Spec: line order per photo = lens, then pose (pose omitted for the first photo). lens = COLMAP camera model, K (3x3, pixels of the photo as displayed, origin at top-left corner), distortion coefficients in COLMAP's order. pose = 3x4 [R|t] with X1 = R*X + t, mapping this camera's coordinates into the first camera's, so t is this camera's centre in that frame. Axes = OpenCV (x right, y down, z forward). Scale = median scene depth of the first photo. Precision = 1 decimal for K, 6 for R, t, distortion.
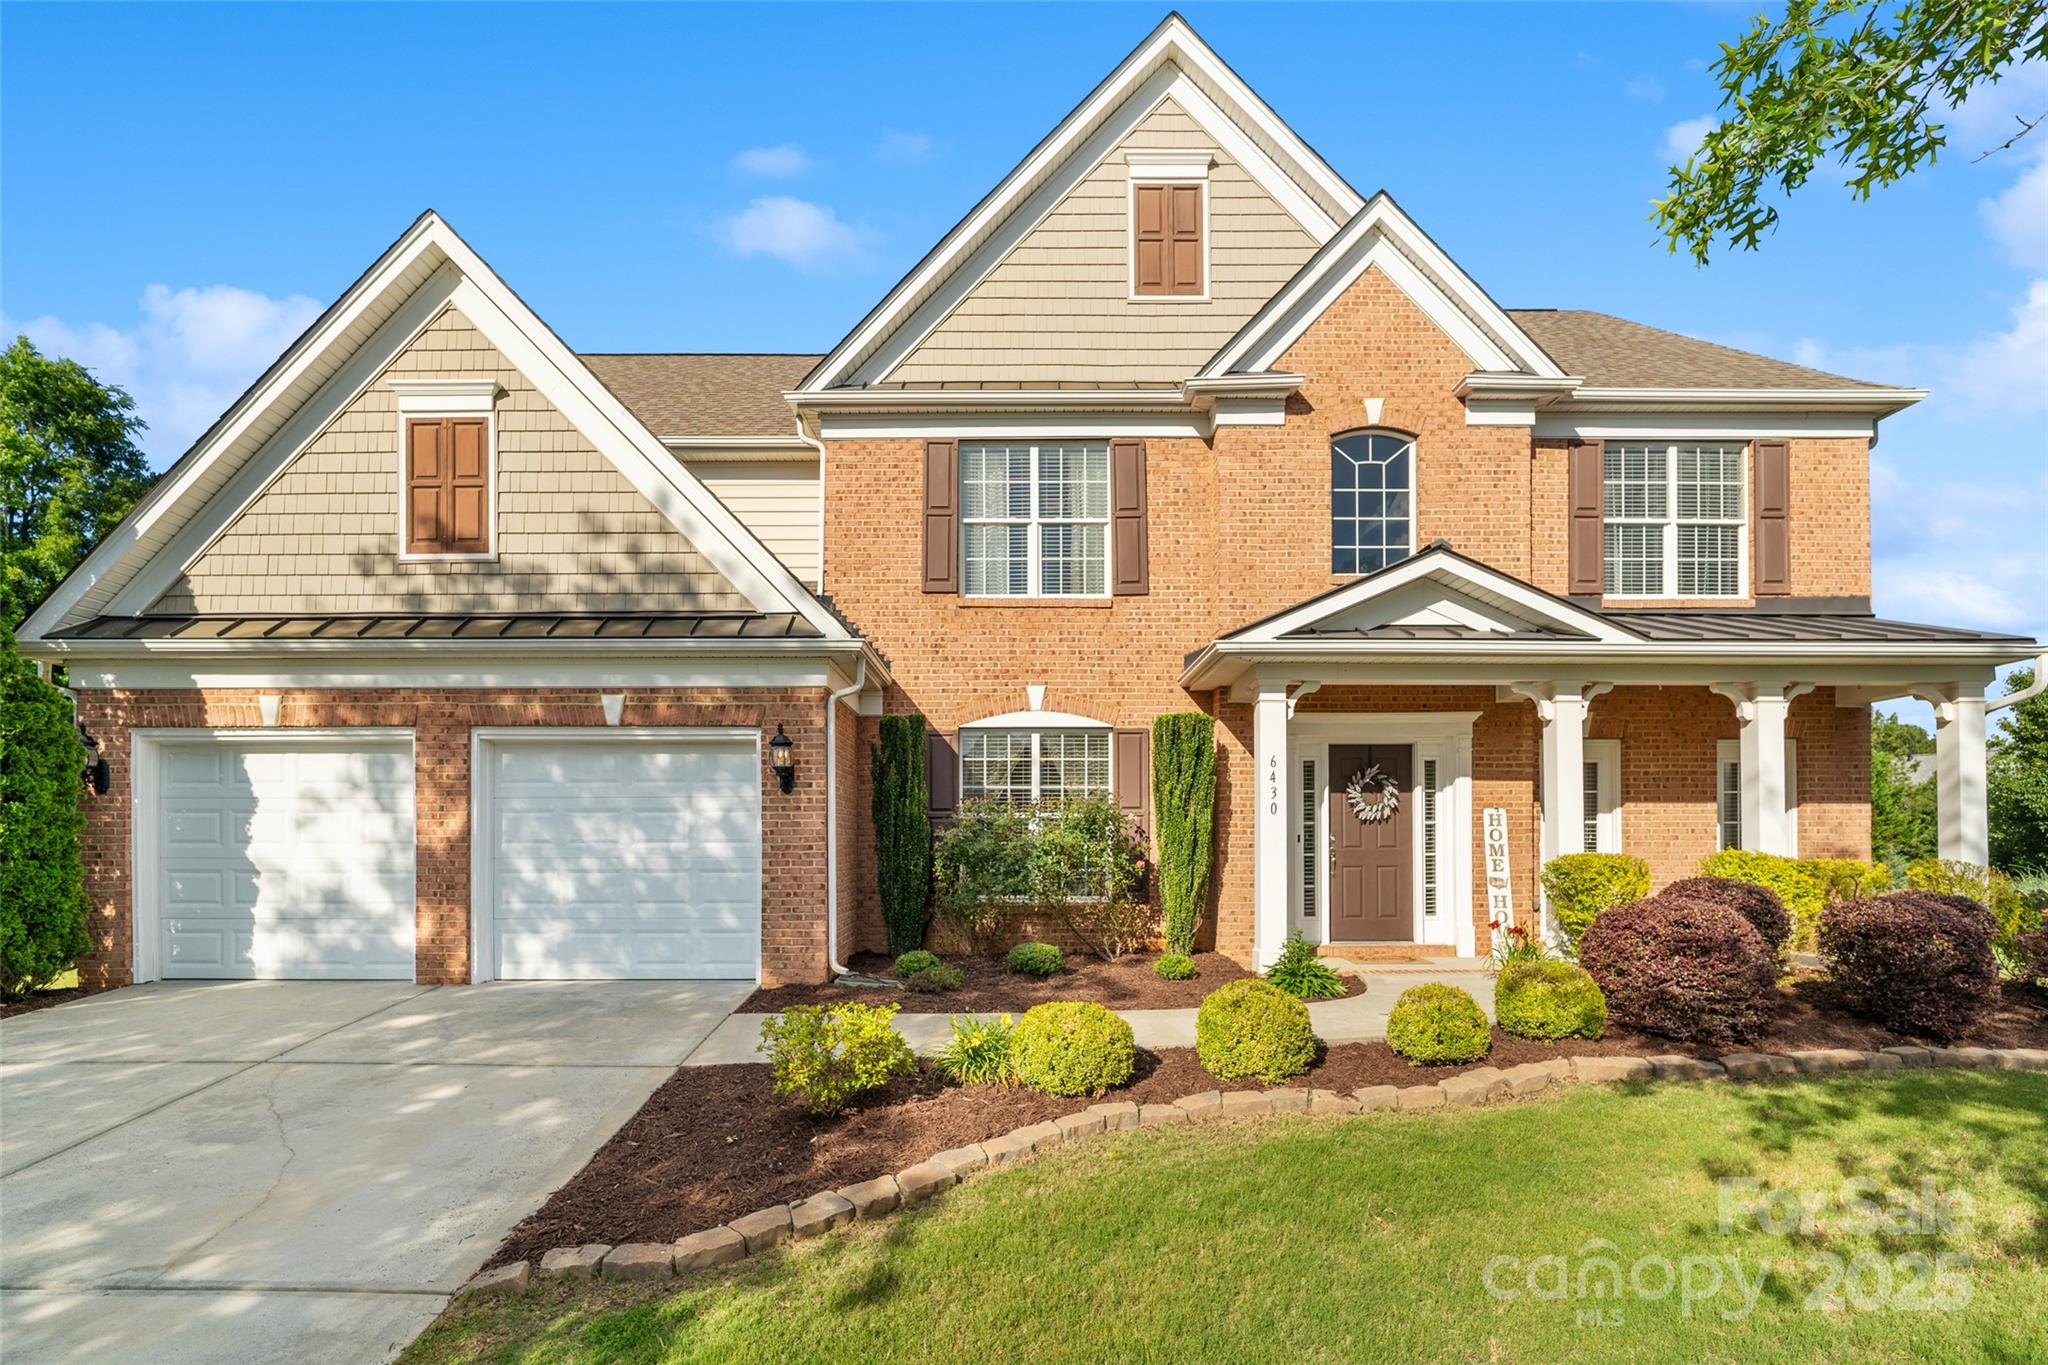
lens RADIAL K [[965.4, 0, 1073.8], [0, 965.4, 825.7], [0, 0, 1]] dist [-0.008403, 0.002283]
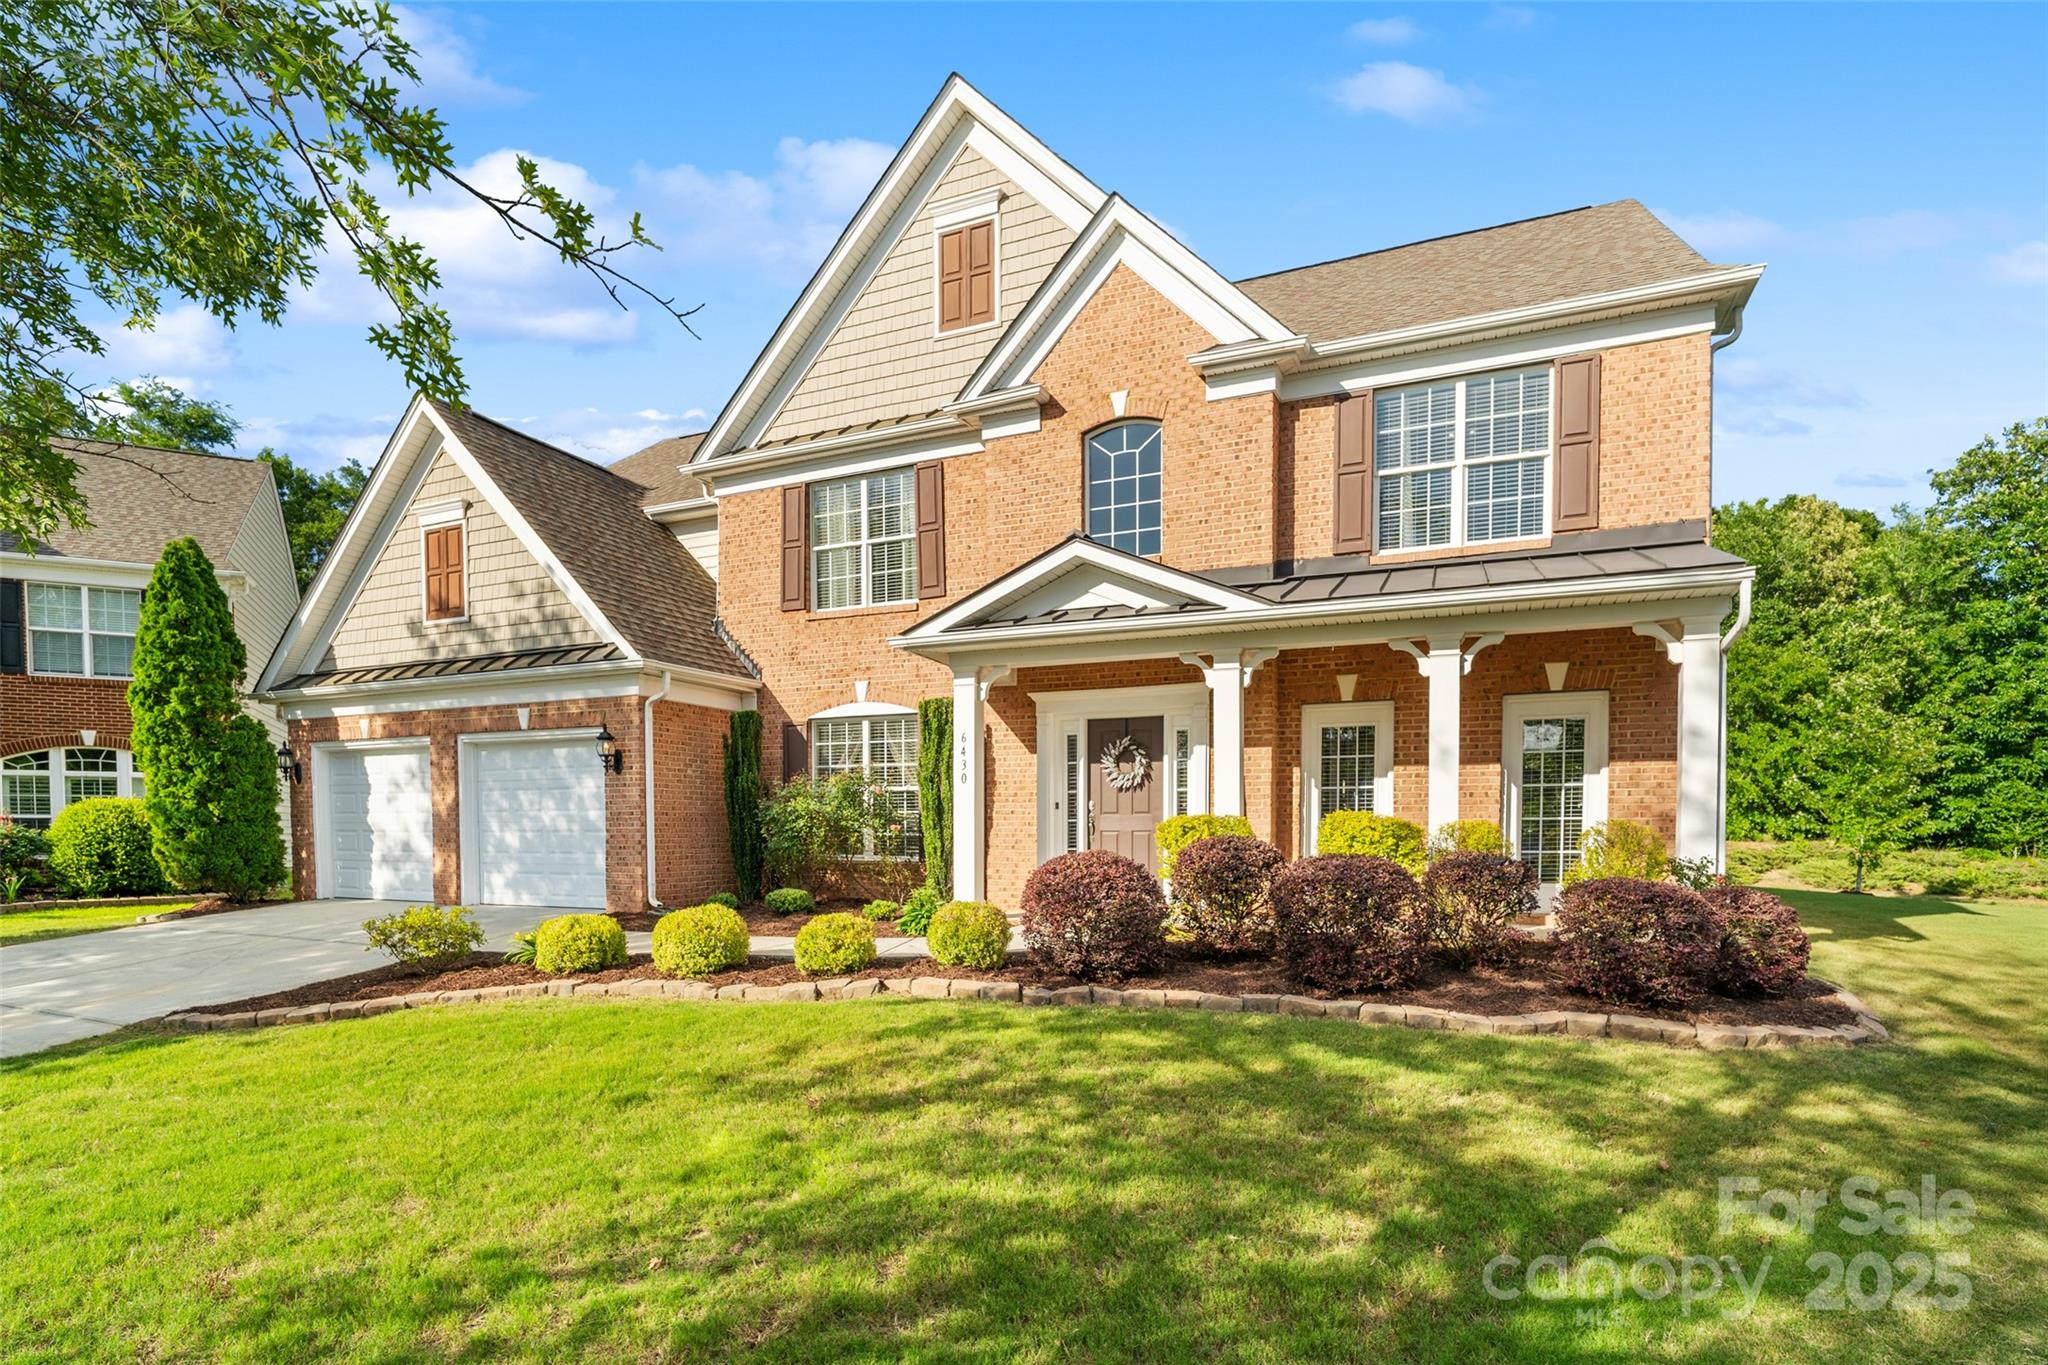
lens RADIAL K [[965.4, 0, 1046.4], [0, 965.4, 845.7], [0, 0, 1]] dist [-0.008403, 0.002283]
pose [[0.923240, 0.007279, -0.384155, 0.658820], [0.006829, 0.999352, 0.035350, 0.020092], [0.384163, -0.035260, 0.922592, -0.031160]]
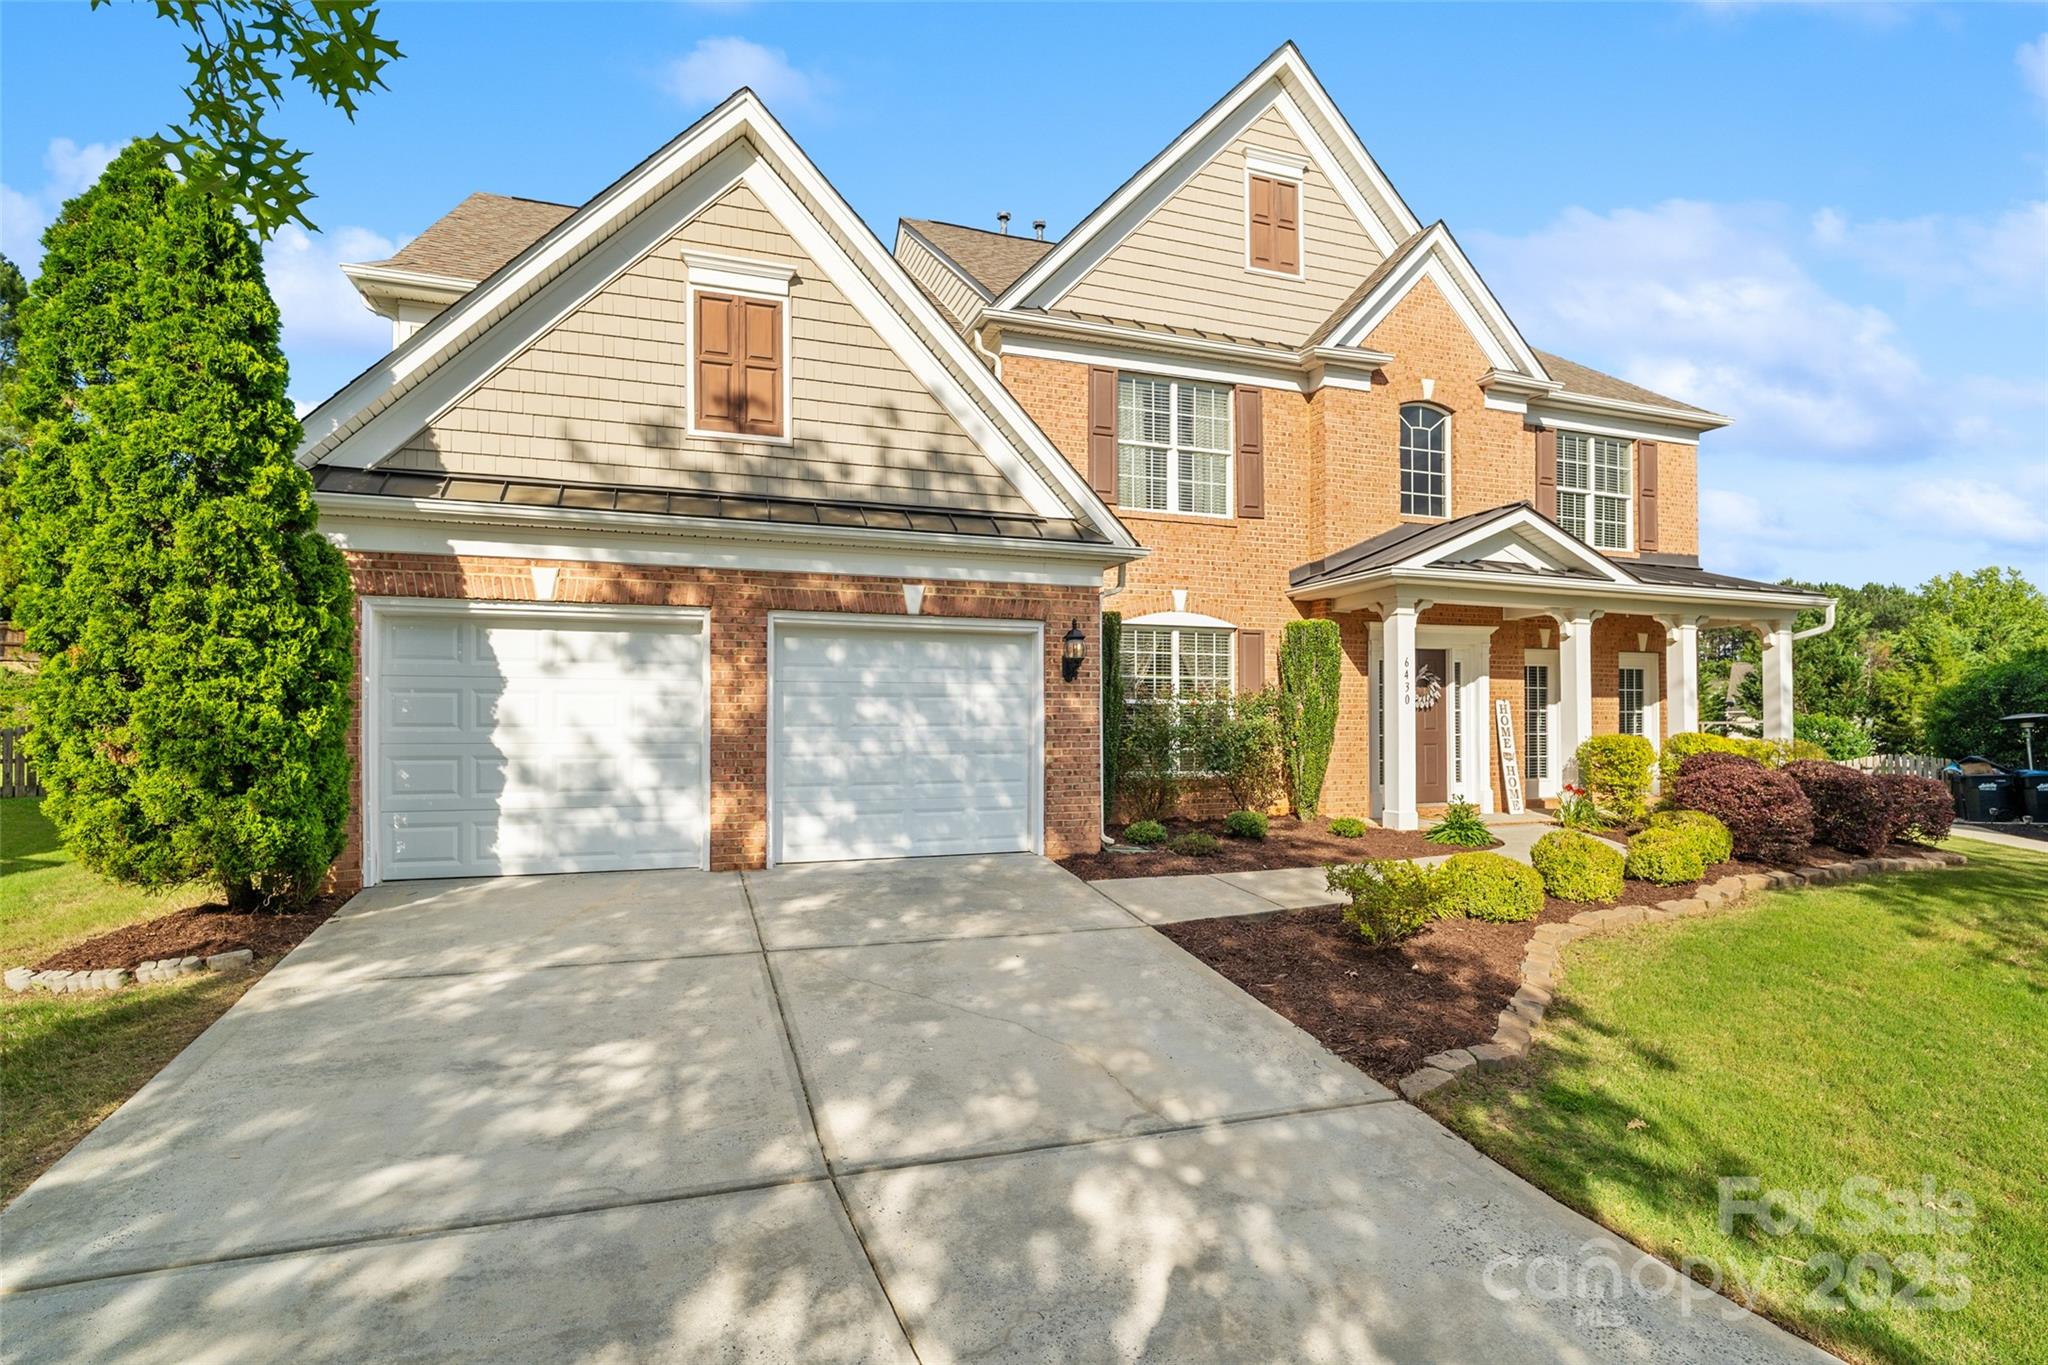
lens RADIAL K [[901.2, 0, 1080.8], [0, 901.2, 700.3], [0, 0, 1]] dist [-0.008131, -0.000137]
pose [[0.949161, 0.009765, 0.314638, -0.506126], [-0.007775, 0.999941, -0.007581, -0.003976], [-0.314694, 0.004750, 0.949181, 0.012816]]
